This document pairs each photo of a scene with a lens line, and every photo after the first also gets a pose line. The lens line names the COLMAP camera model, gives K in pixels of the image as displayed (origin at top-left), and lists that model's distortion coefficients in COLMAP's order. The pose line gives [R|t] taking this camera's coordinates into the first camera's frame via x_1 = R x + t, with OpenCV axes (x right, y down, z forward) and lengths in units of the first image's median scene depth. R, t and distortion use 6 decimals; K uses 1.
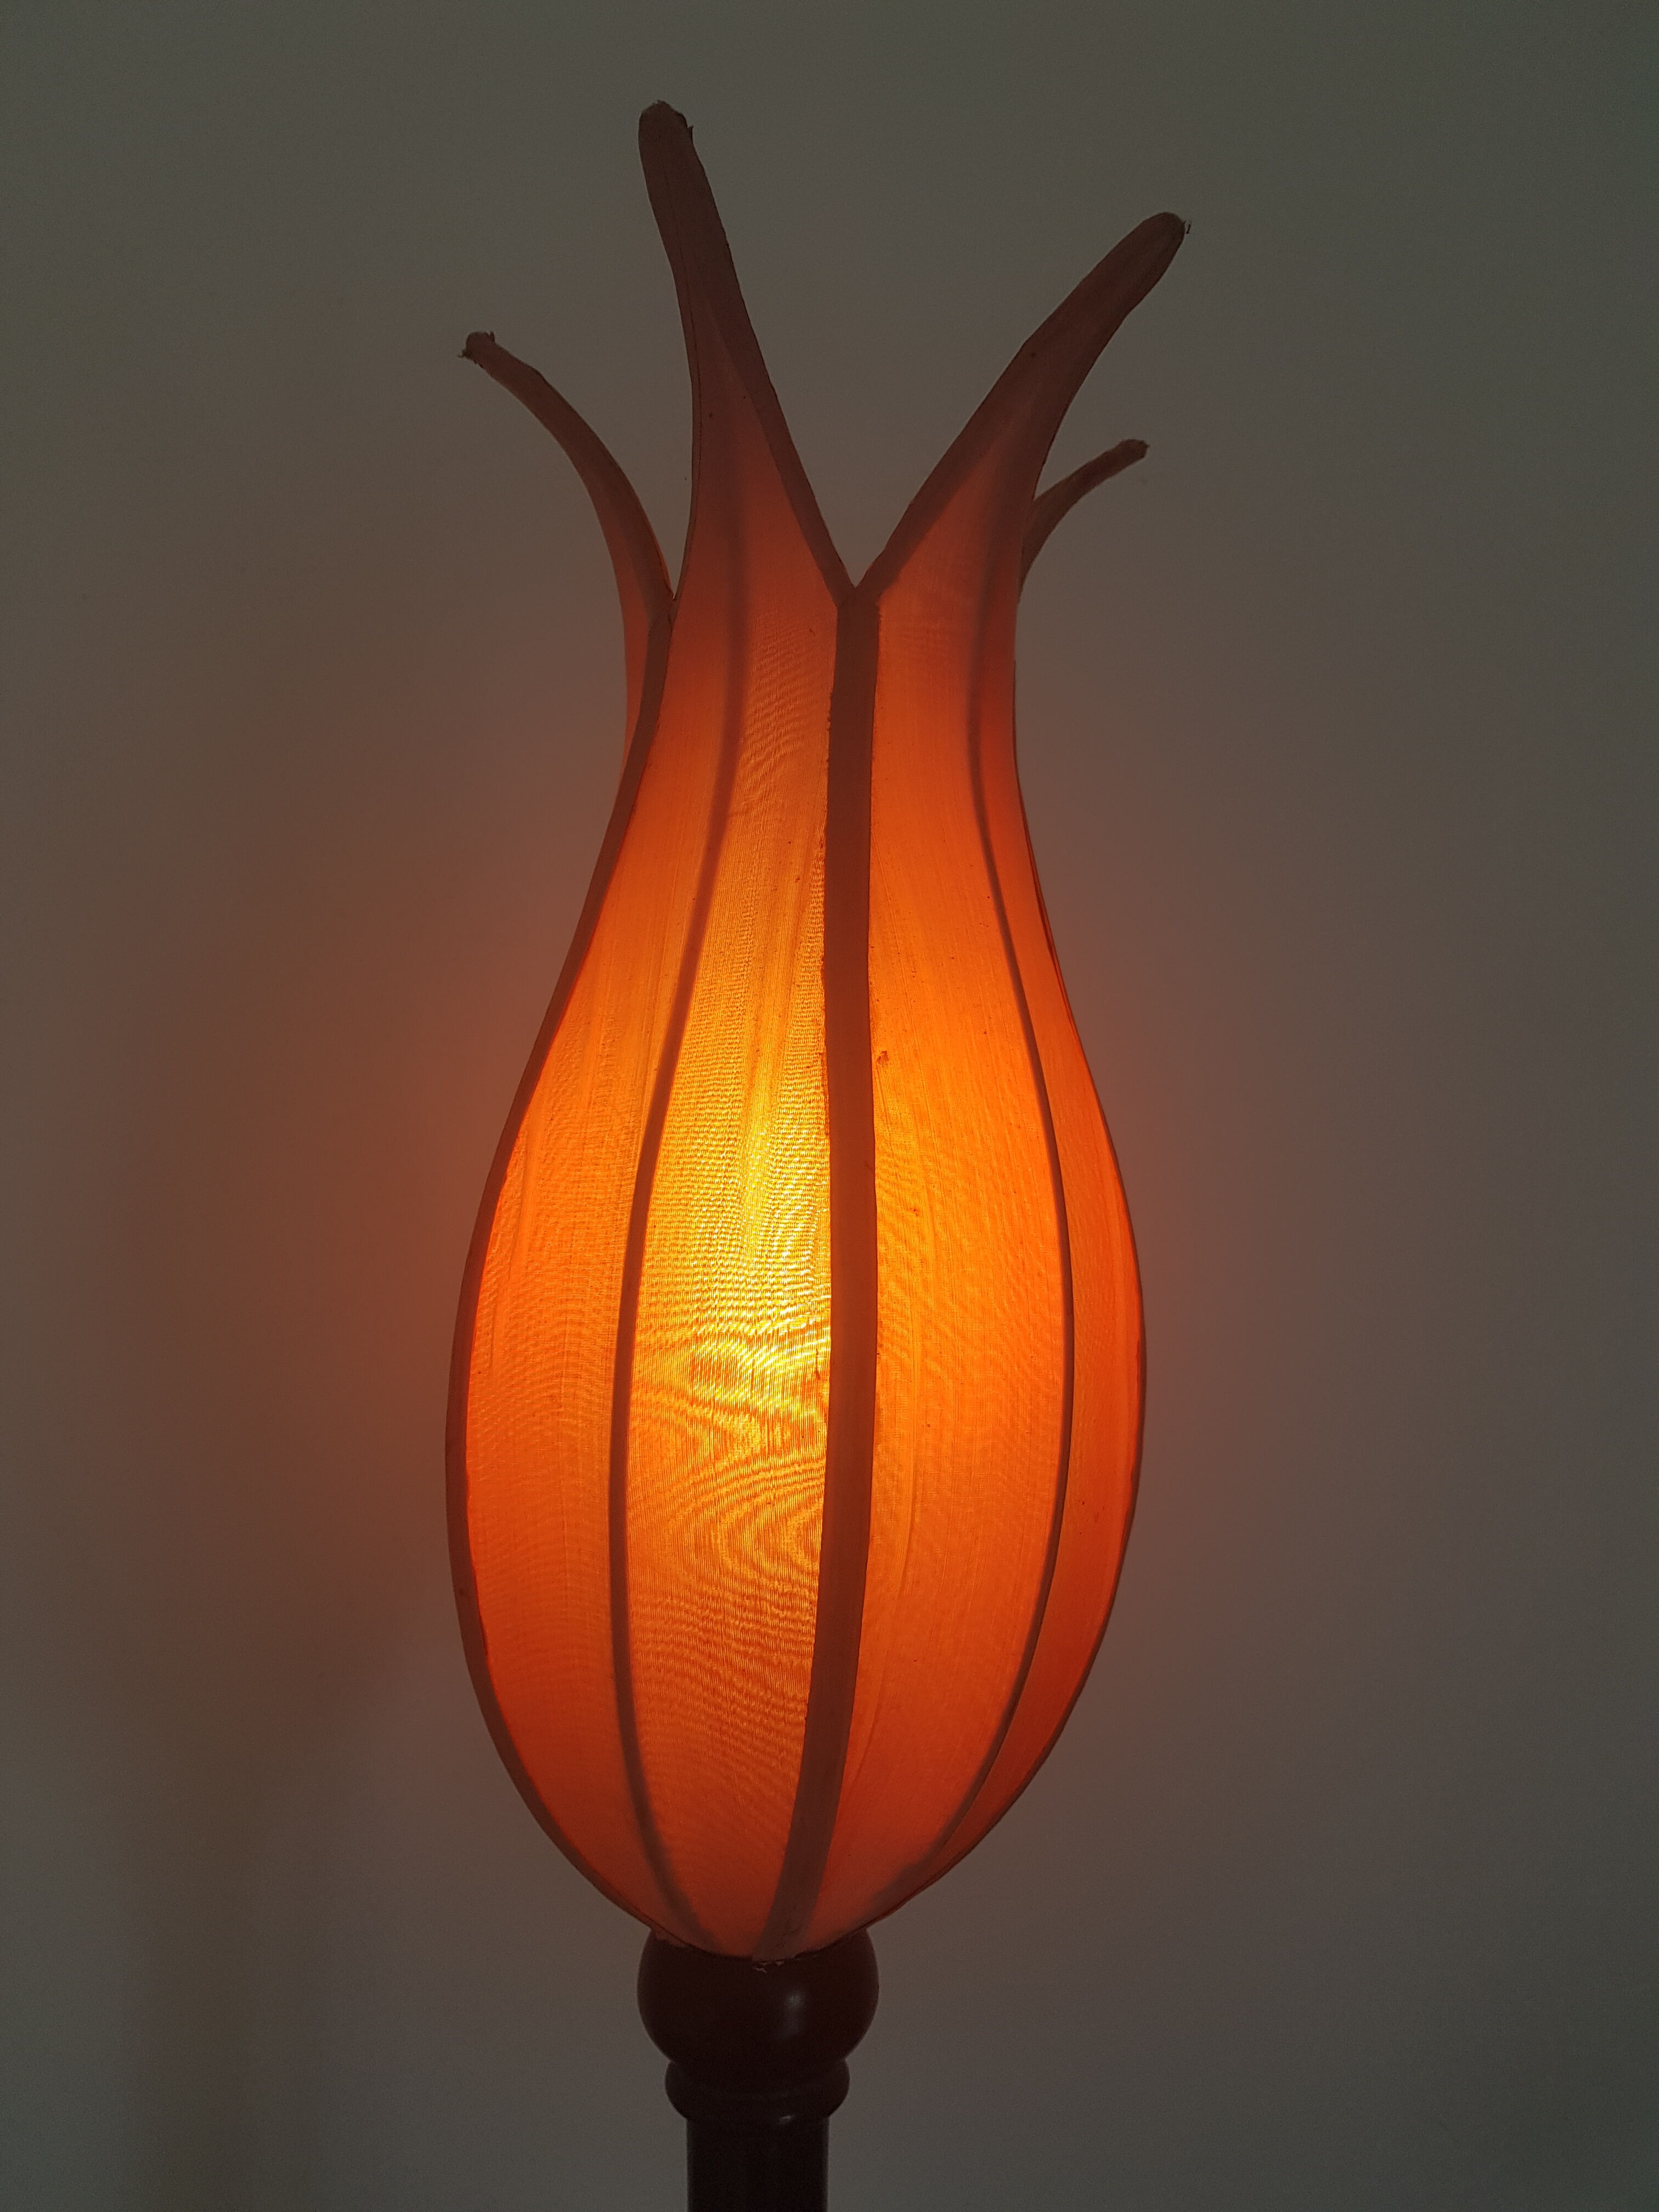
lens RADIAL K [[1692.1, 0, 814.1], [0, 1692.1, 1090.3], [0, 0, 1]] dist [0.008093, 0.005766]
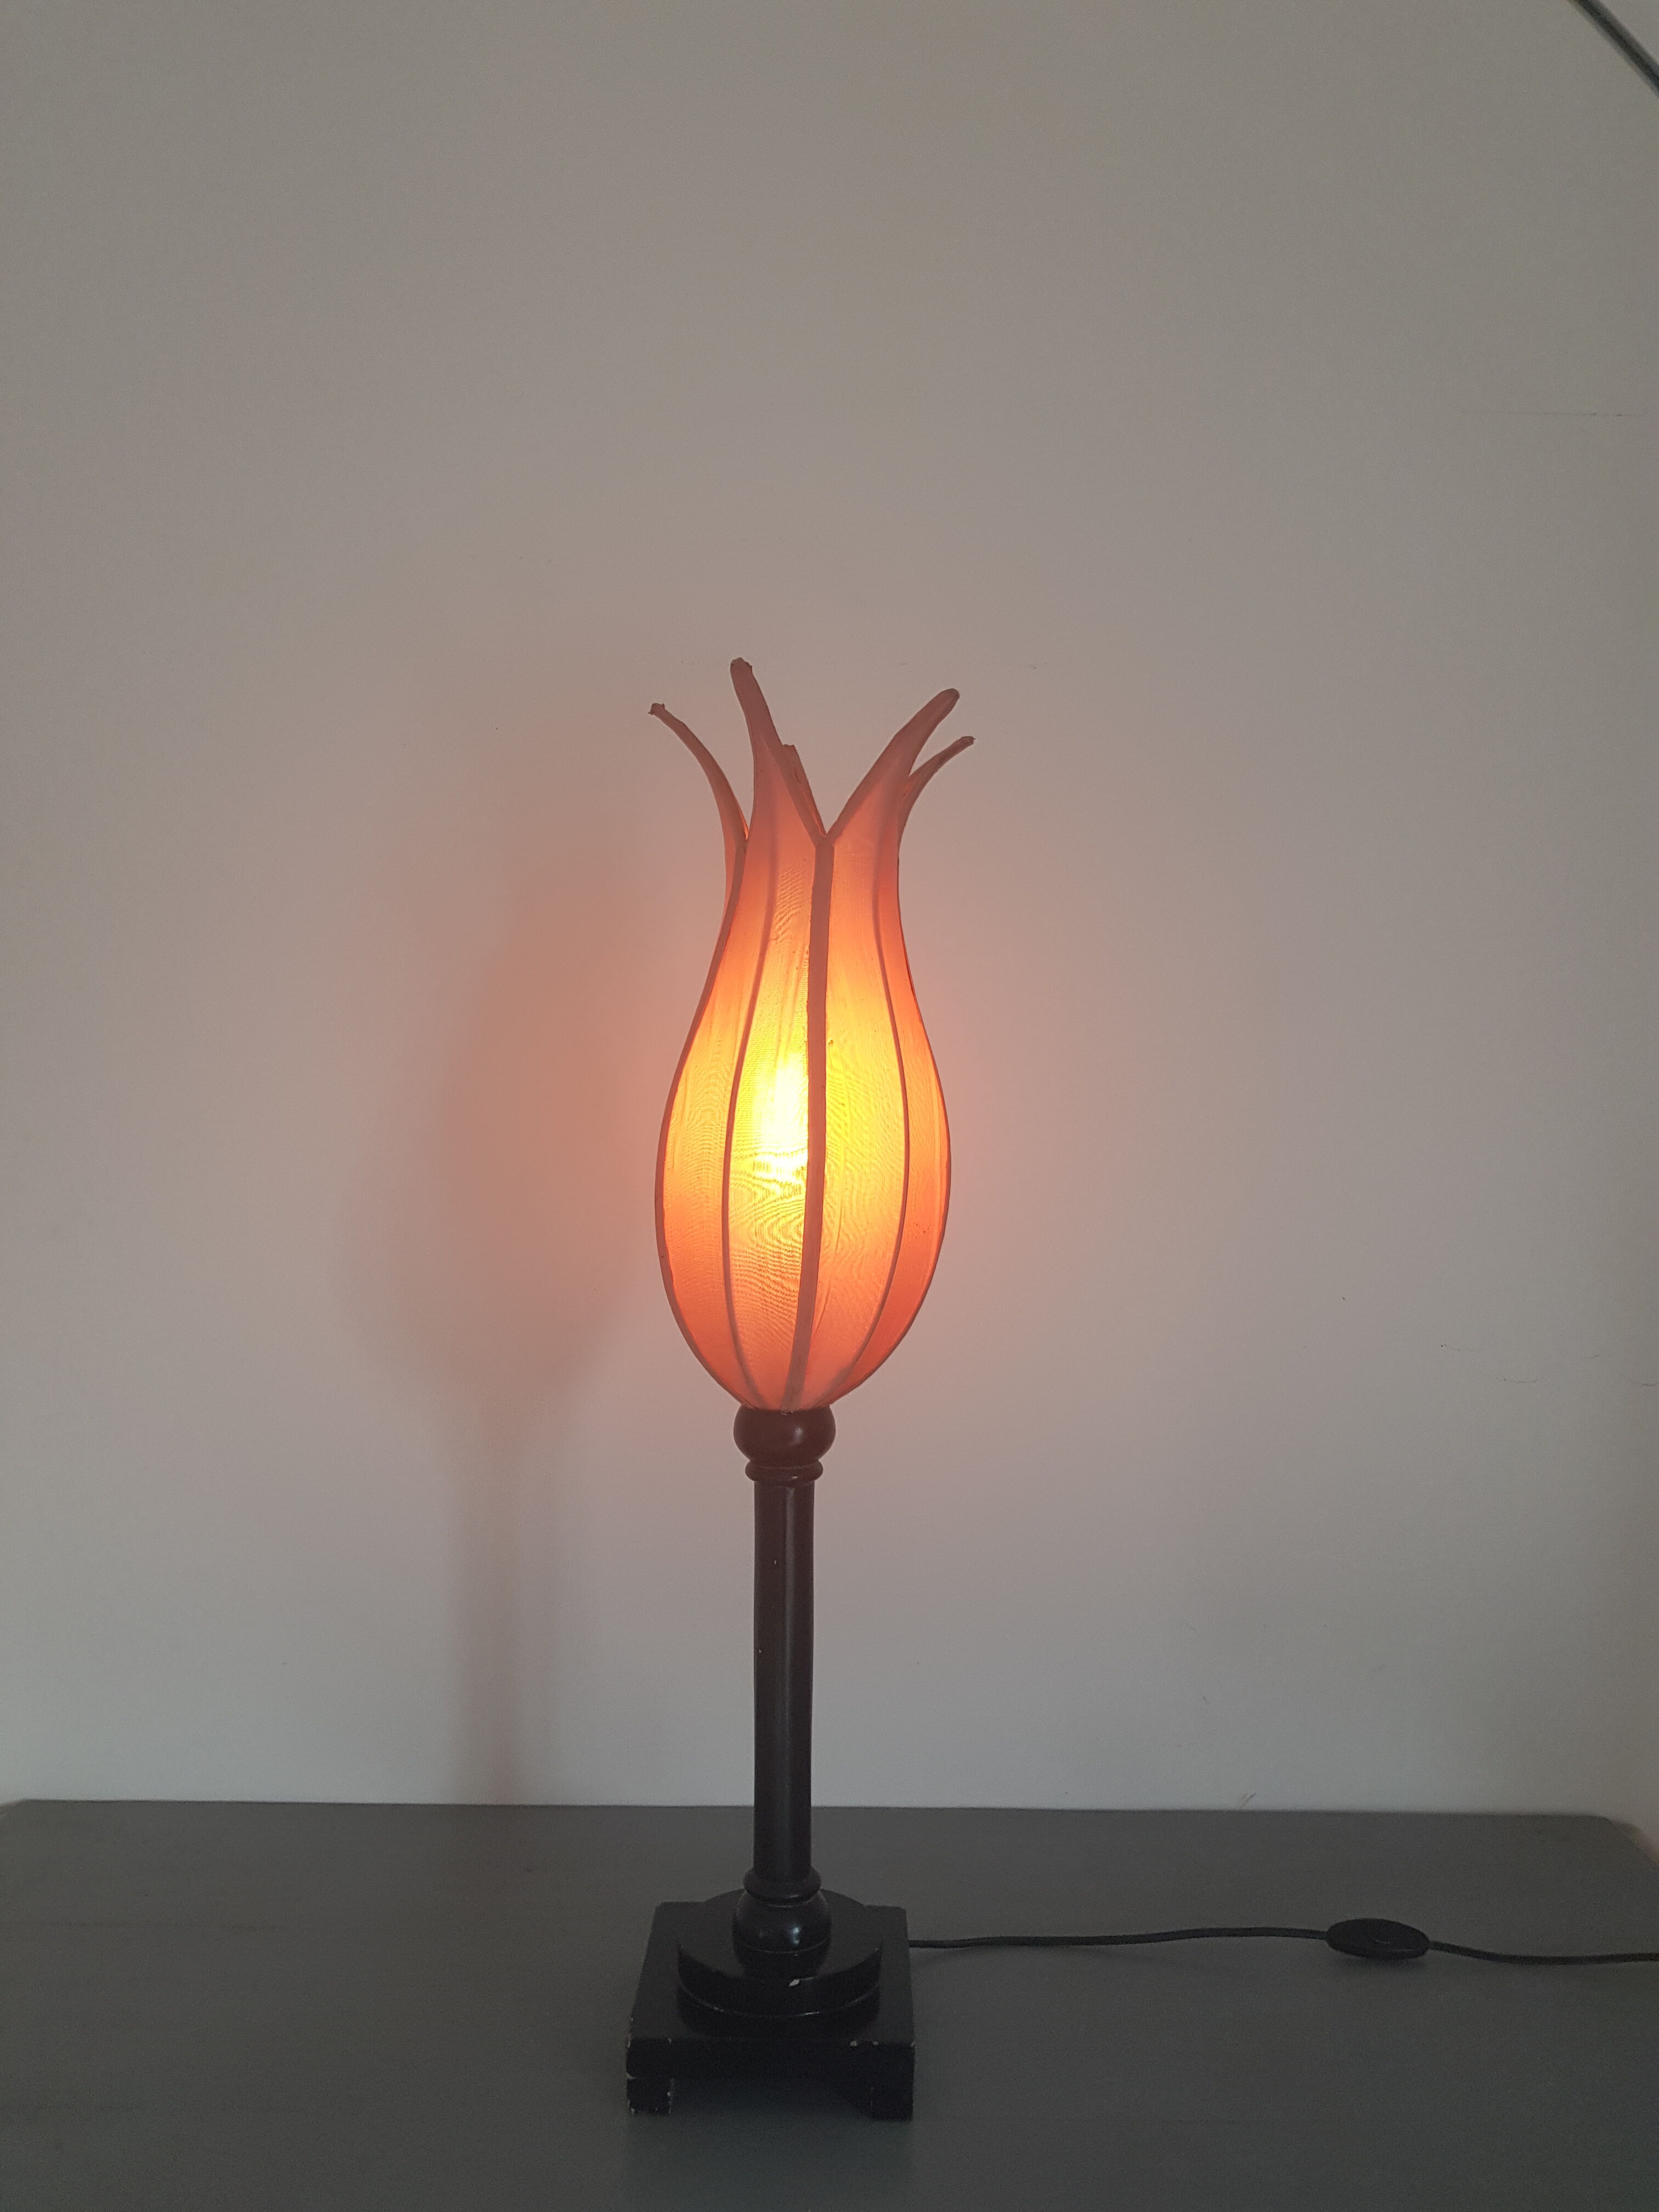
lens RADIAL K [[1692.1, 0, 829.8], [0, 1692.1, 1113.9], [0, 0, 1]] dist [0.008093, 0.005766]
pose [[0.999194, 0.002912, -0.040044, 0.134768], [0.000050, 0.997276, 0.073764, -0.095267], [0.040150, -0.073707, 0.996471, -1.434627]]
